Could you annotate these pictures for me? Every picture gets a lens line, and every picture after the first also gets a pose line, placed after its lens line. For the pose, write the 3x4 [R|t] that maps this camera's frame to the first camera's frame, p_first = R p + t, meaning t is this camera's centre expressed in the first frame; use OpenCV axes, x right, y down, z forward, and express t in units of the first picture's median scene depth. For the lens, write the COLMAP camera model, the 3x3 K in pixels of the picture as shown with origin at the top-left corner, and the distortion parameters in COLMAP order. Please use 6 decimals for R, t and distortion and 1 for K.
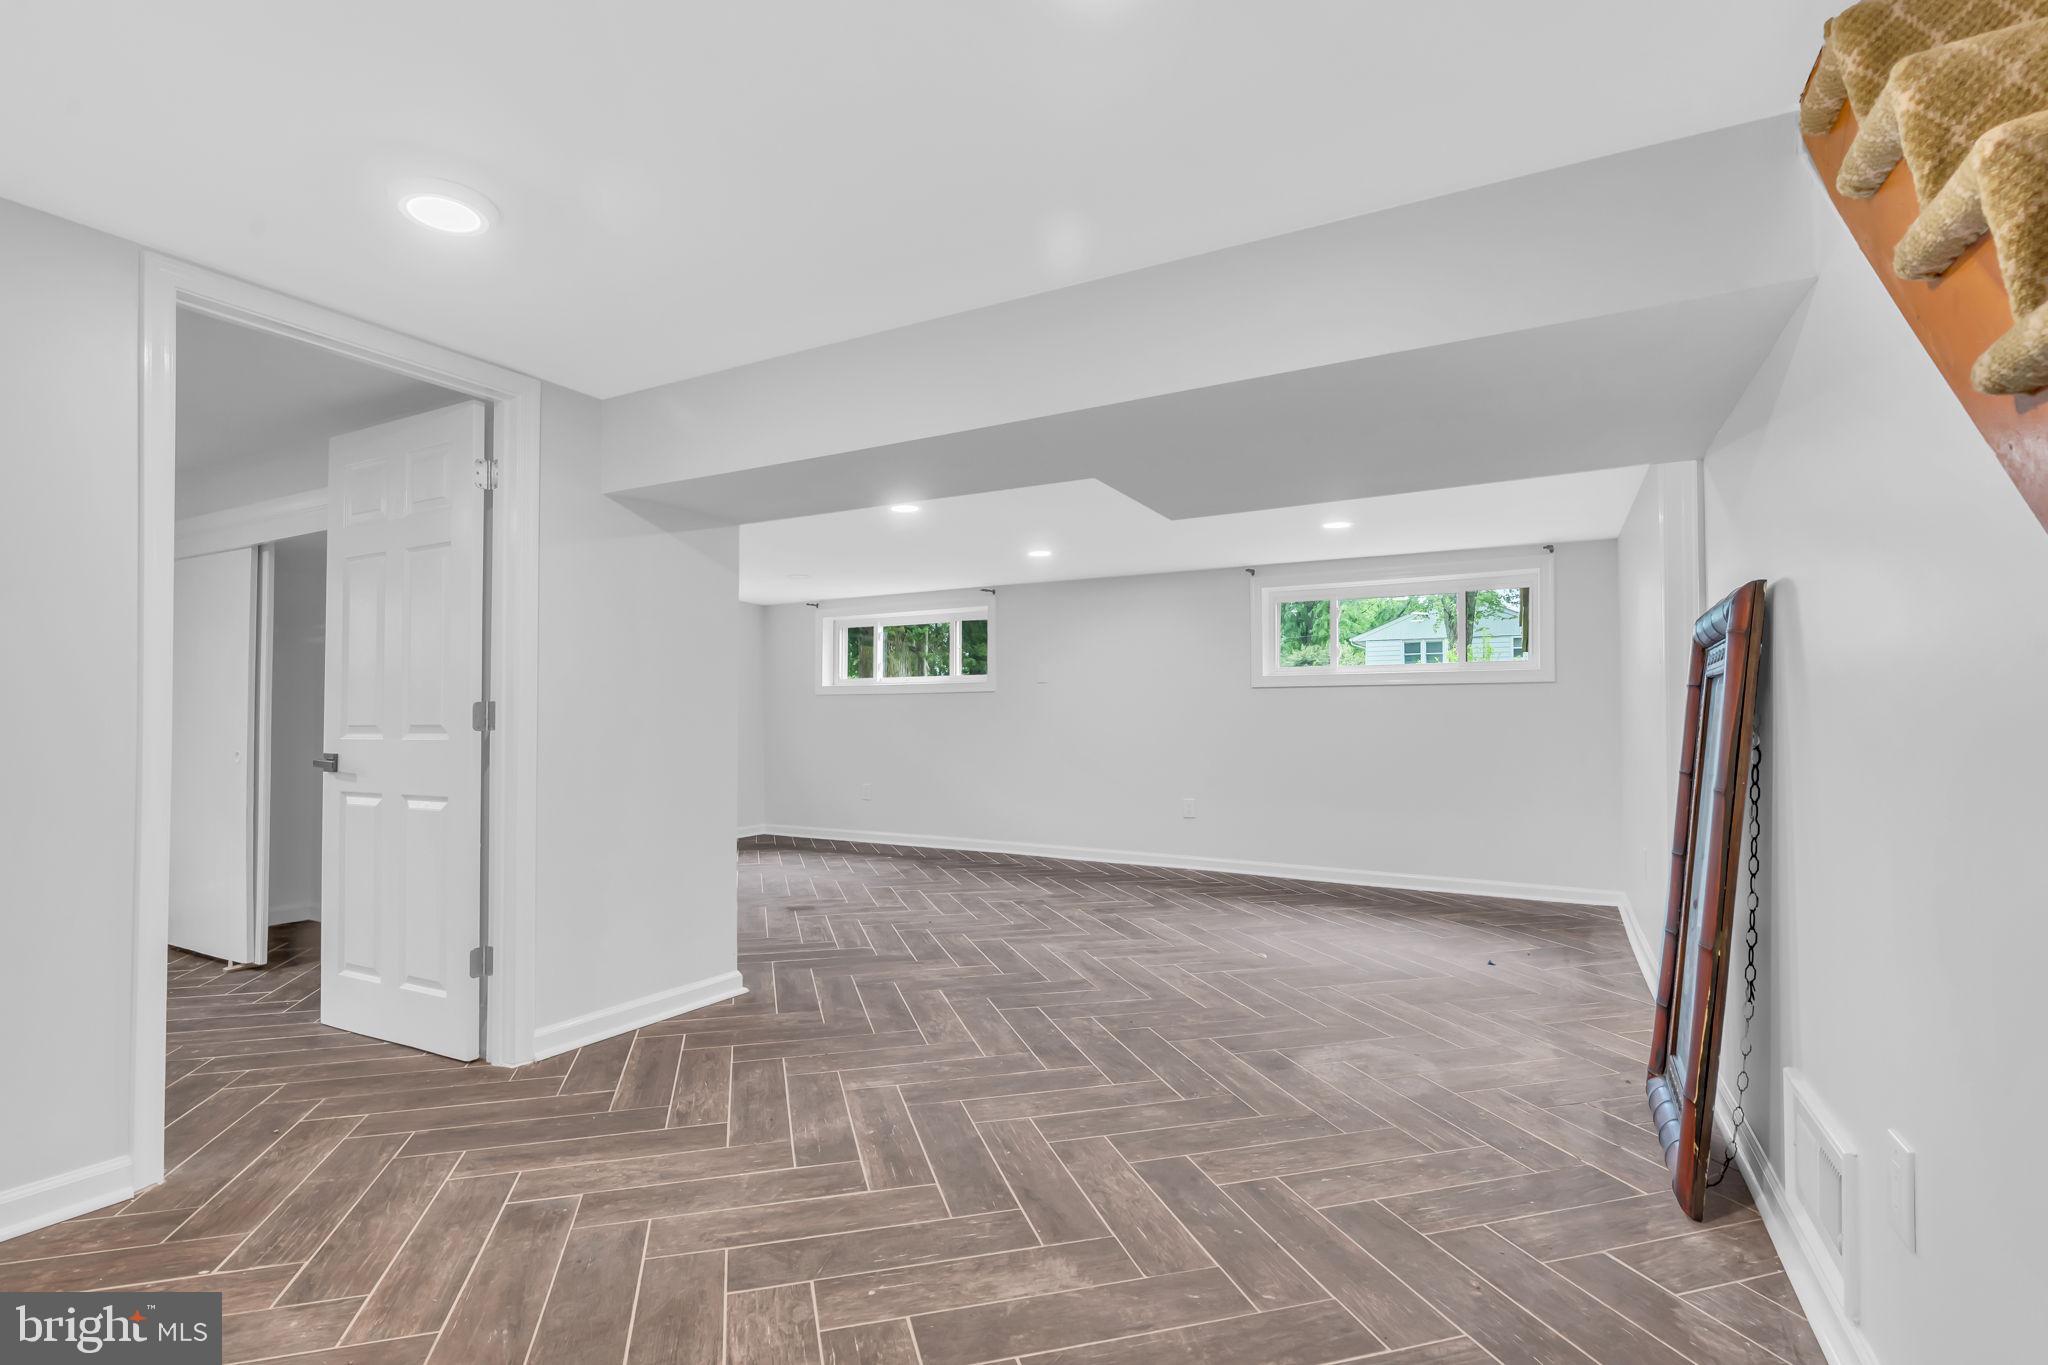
lens RADIAL K [[963.6, 0, 1029.2], [0, 963.6, 702.0], [0, 0, 1]] dist [-0.004972, 0.000290]
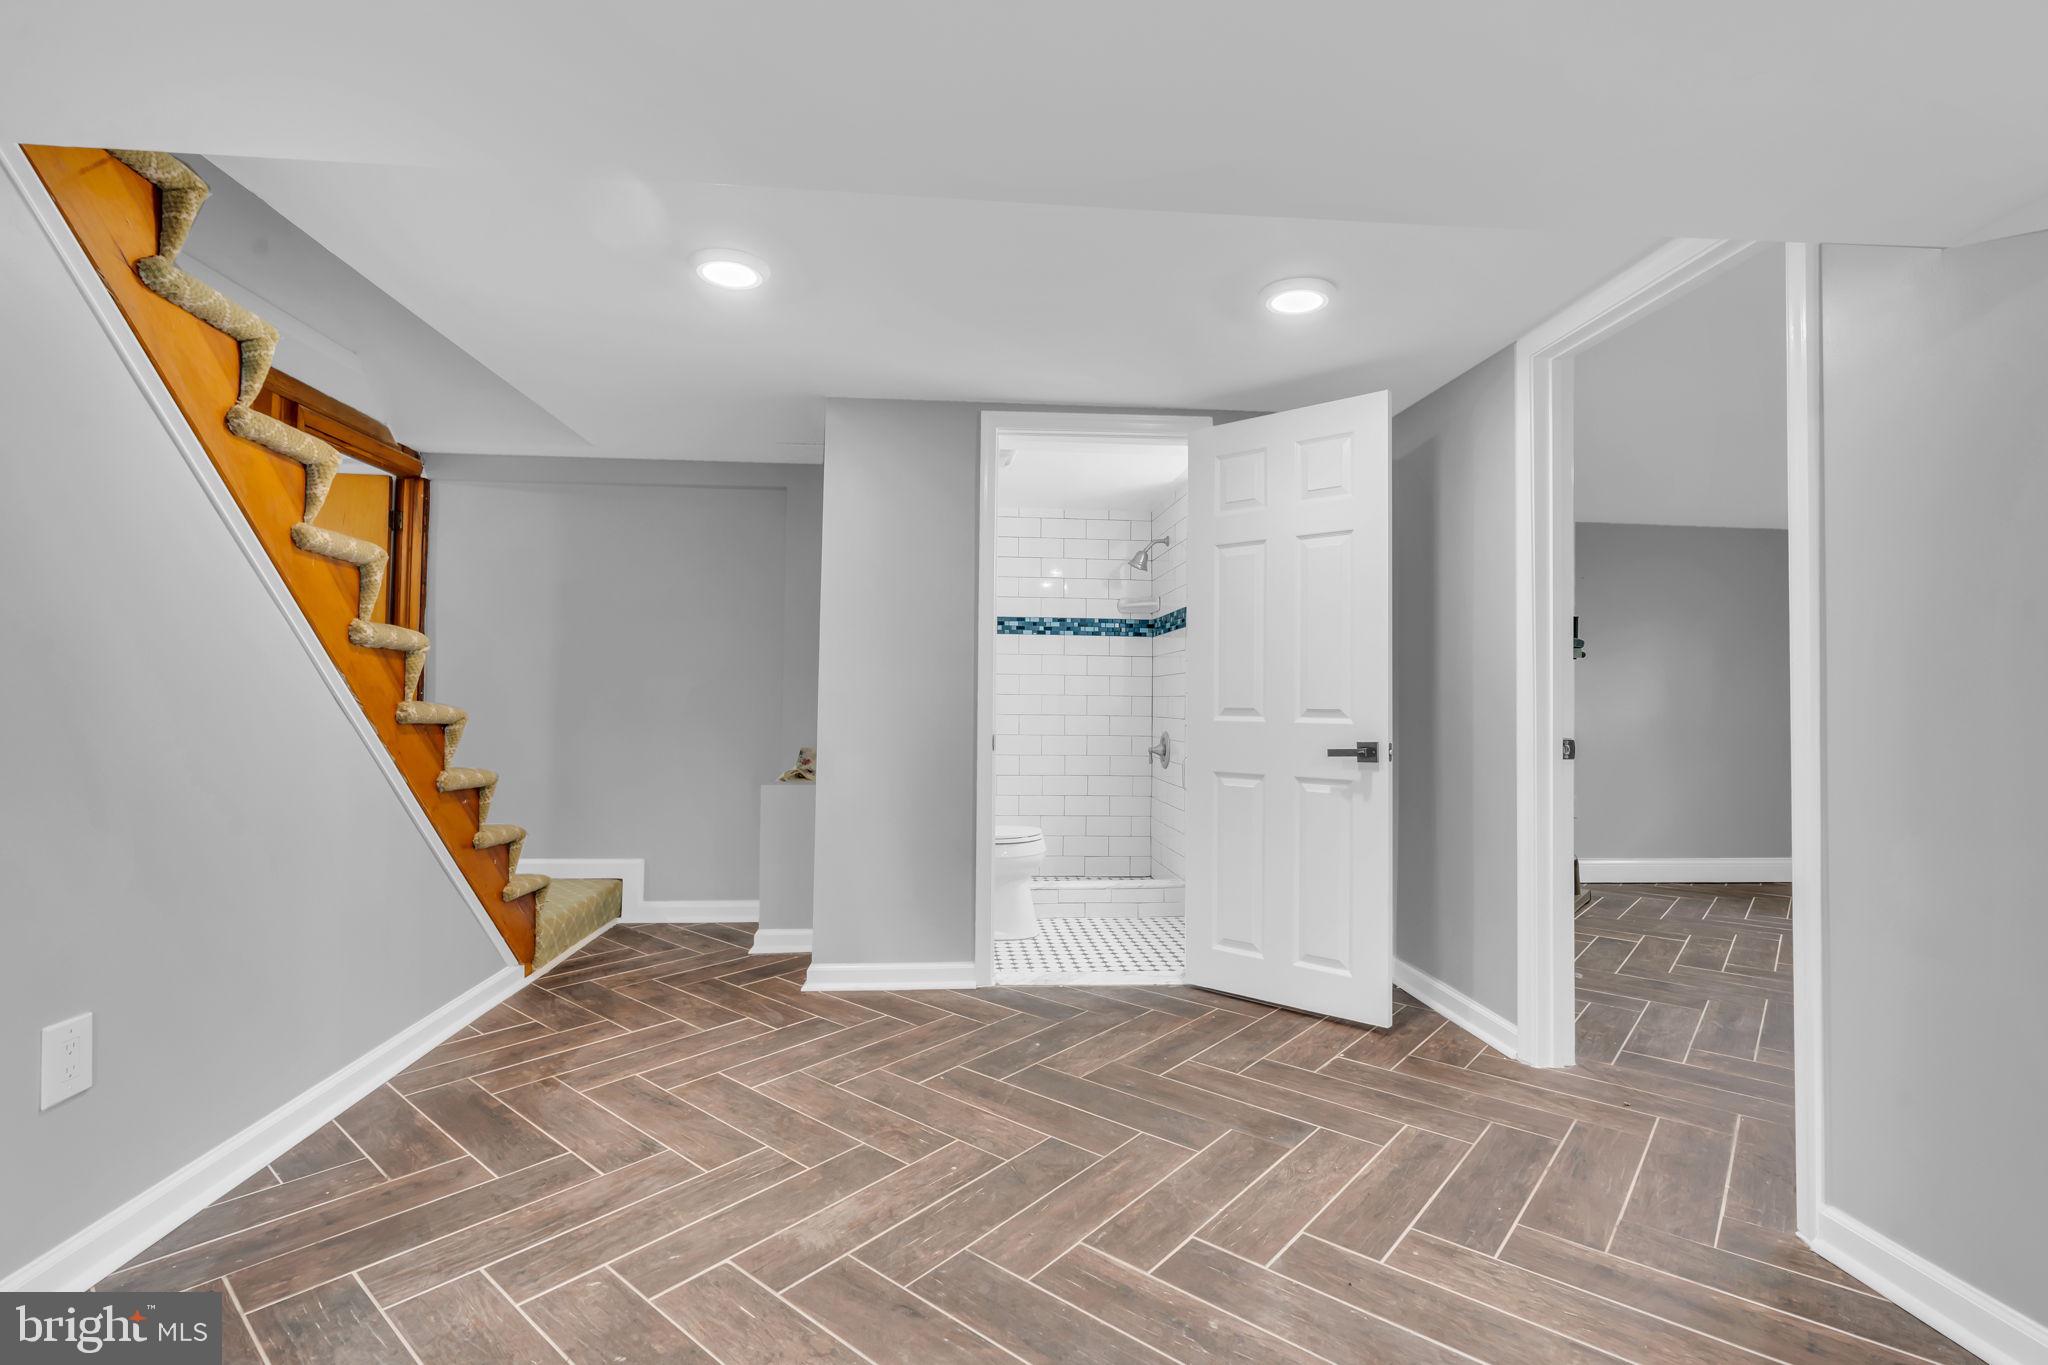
lens RADIAL K [[925.4, 0, 1024.0], [0, 925.4, 682.5], [0, 0, 1]] dist [-0.025342, 0.012091]
pose [[-0.840612, -0.023413, -0.541132, 0.364956], [-0.000278, 0.999084, -0.042794, 0.051681], [0.541638, -0.035823, -0.839848, 1.861966]]
